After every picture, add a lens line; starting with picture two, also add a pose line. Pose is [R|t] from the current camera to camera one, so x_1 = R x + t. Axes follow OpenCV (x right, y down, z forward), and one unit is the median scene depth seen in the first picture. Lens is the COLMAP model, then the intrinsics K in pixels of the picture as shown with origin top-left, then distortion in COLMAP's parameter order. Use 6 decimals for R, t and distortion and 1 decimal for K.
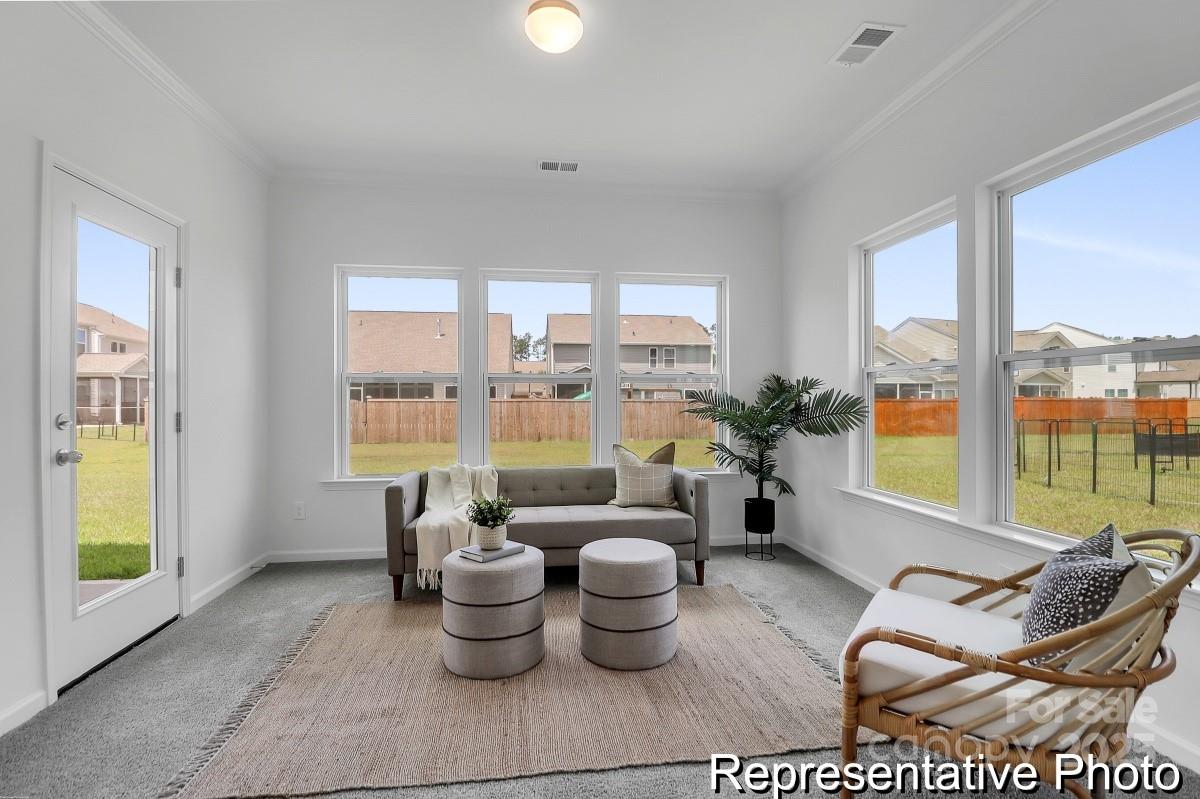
lens RADIAL K [[573.5, 0, 616.8], [0, 573.5, 400.8], [0, 0, 1]] dist [0.002104, 0.000319]
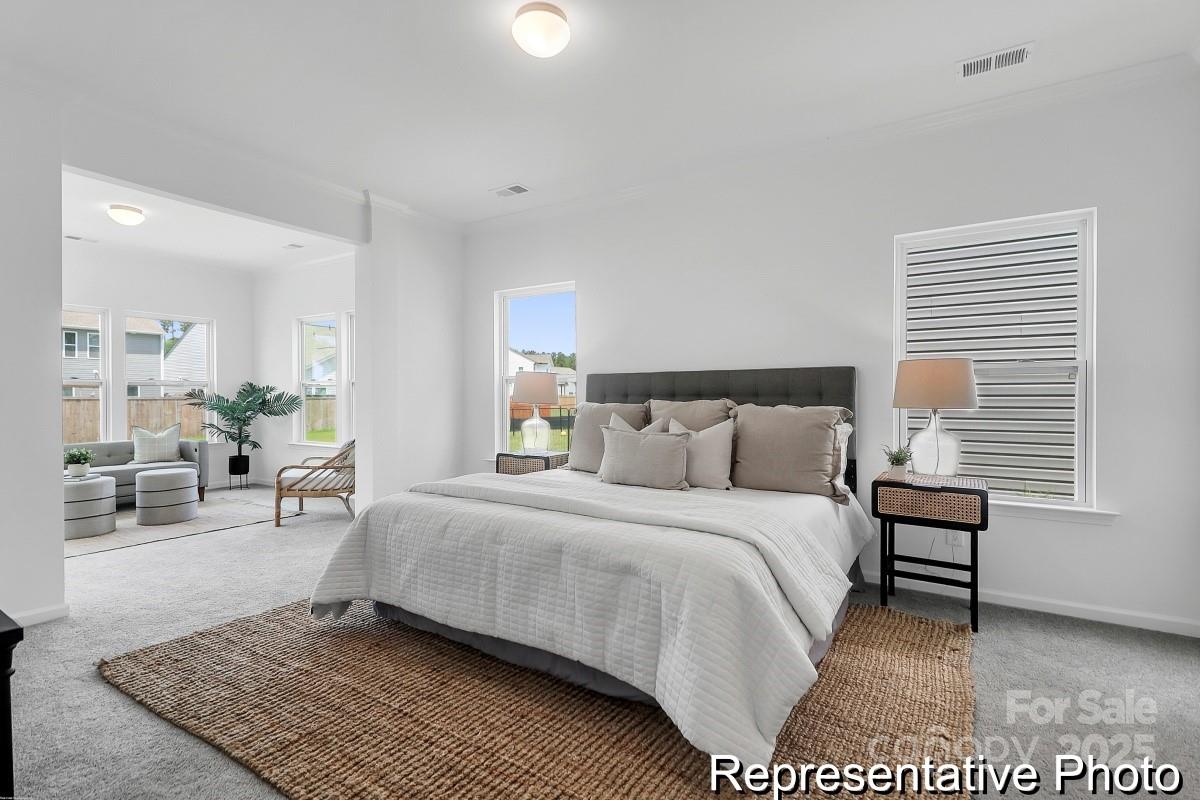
lens RADIAL K [[557.7, 0, 600.0], [0, 557.7, 400.0], [0, 0, 1]] dist [0.000541, -0.000182]
pose [[0.671144, -0.005221, 0.741309, -0.271207], [0.002495, 0.999985, 0.004784, 0.001061], [-0.741323, -0.001361, 0.671147, -0.948240]]
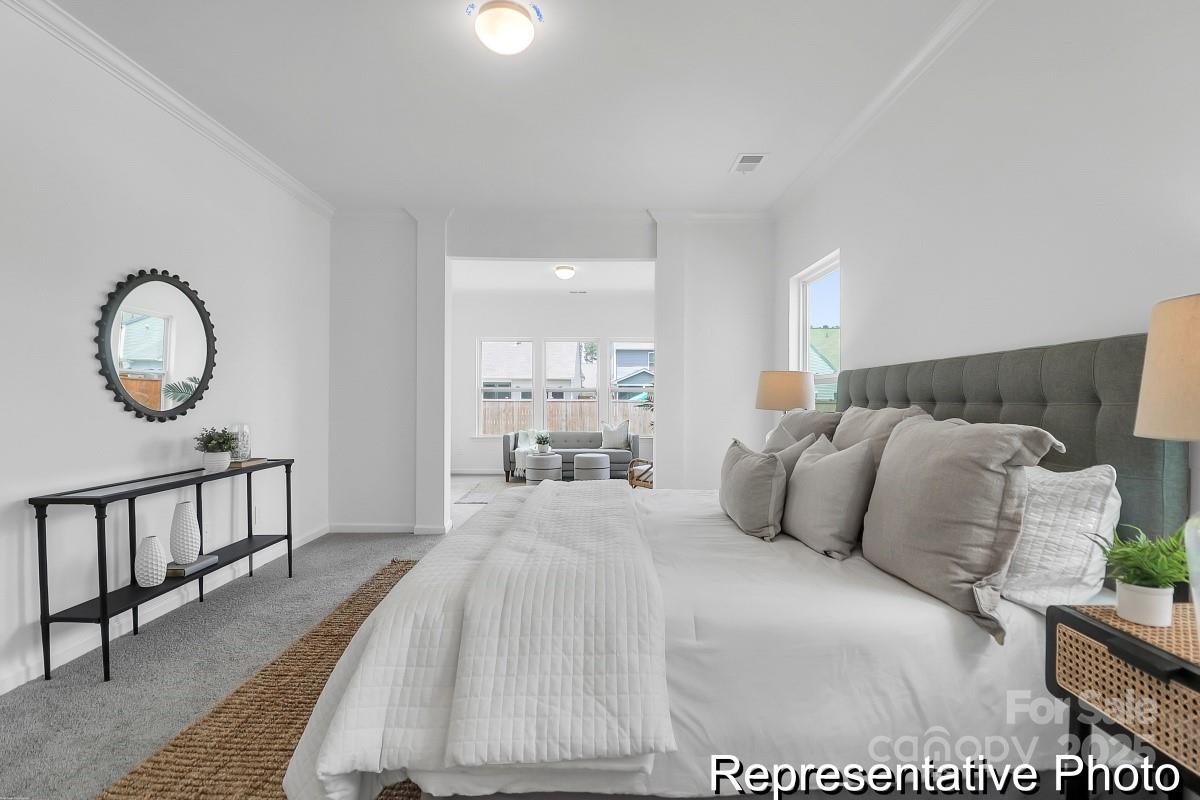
lens RADIAL K [[557.7, 0, 600.0], [0, 557.7, 400.0], [0, 0, 1]] dist [0.000541, -0.000182]
pose [[0.988969, 0.004331, -0.148061, 0.292315], [-0.004722, 0.999986, -0.002291, 0.001450], [0.148049, 0.002965, 0.988976, -1.054959]]
